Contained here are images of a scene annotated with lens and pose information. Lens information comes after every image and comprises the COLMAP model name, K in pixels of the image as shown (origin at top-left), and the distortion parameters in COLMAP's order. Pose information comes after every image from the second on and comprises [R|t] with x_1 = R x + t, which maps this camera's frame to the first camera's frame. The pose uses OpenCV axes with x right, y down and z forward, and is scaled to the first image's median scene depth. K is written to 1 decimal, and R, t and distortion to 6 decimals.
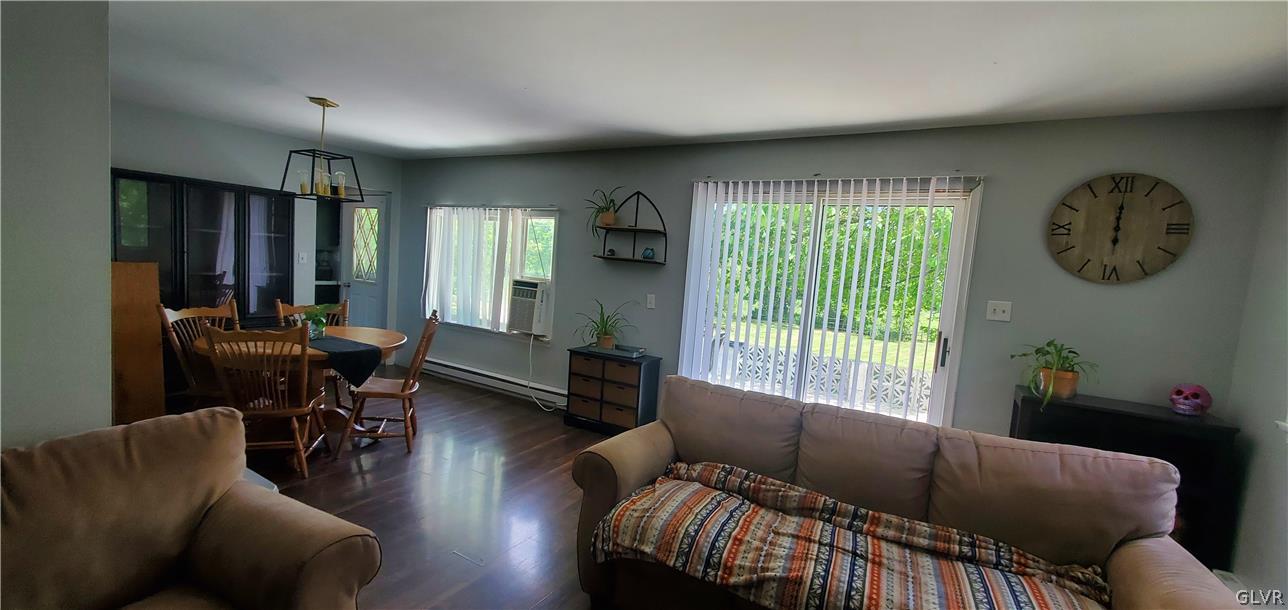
lens RADIAL K [[506.6, 0, 658.1], [0, 506.6, 306.0], [0, 0, 1]] dist [0.002800, 0.000072]
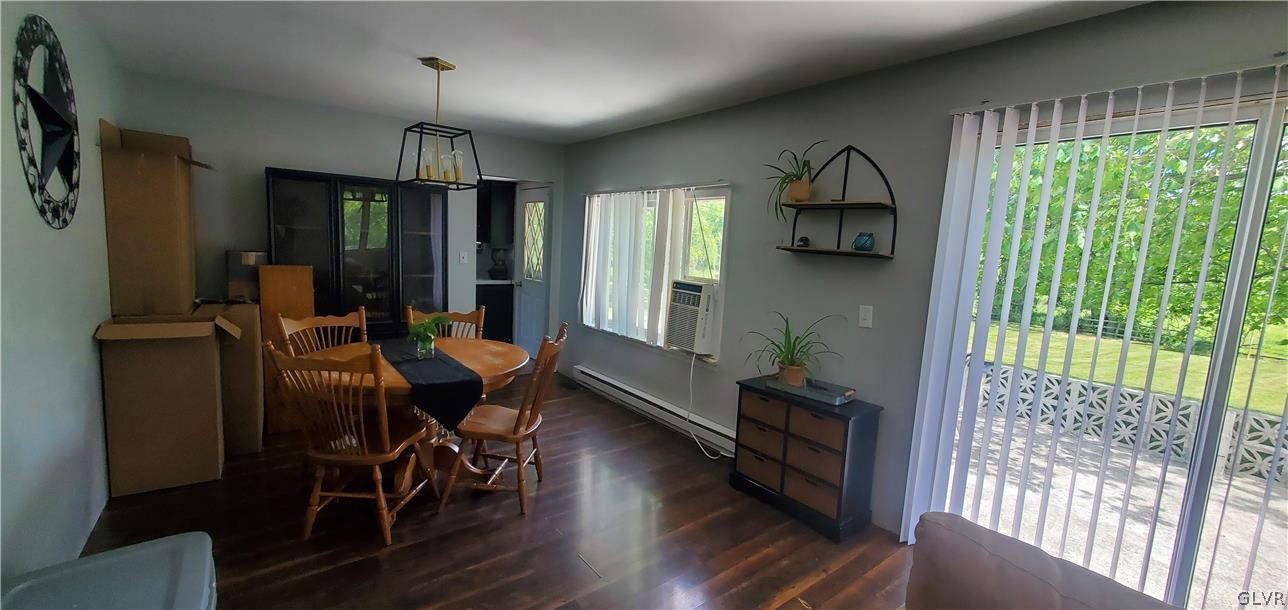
lens RADIAL K [[506.6, 0, 658.1], [0, 506.6, 306.0], [0, 0, 1]] dist [0.002800, 0.000072]
pose [[0.929182, 0.020321, -0.369062, -0.021608], [-0.015901, 0.999761, 0.015014, -0.027090], [0.369279, -0.008083, 0.929283, 0.299035]]
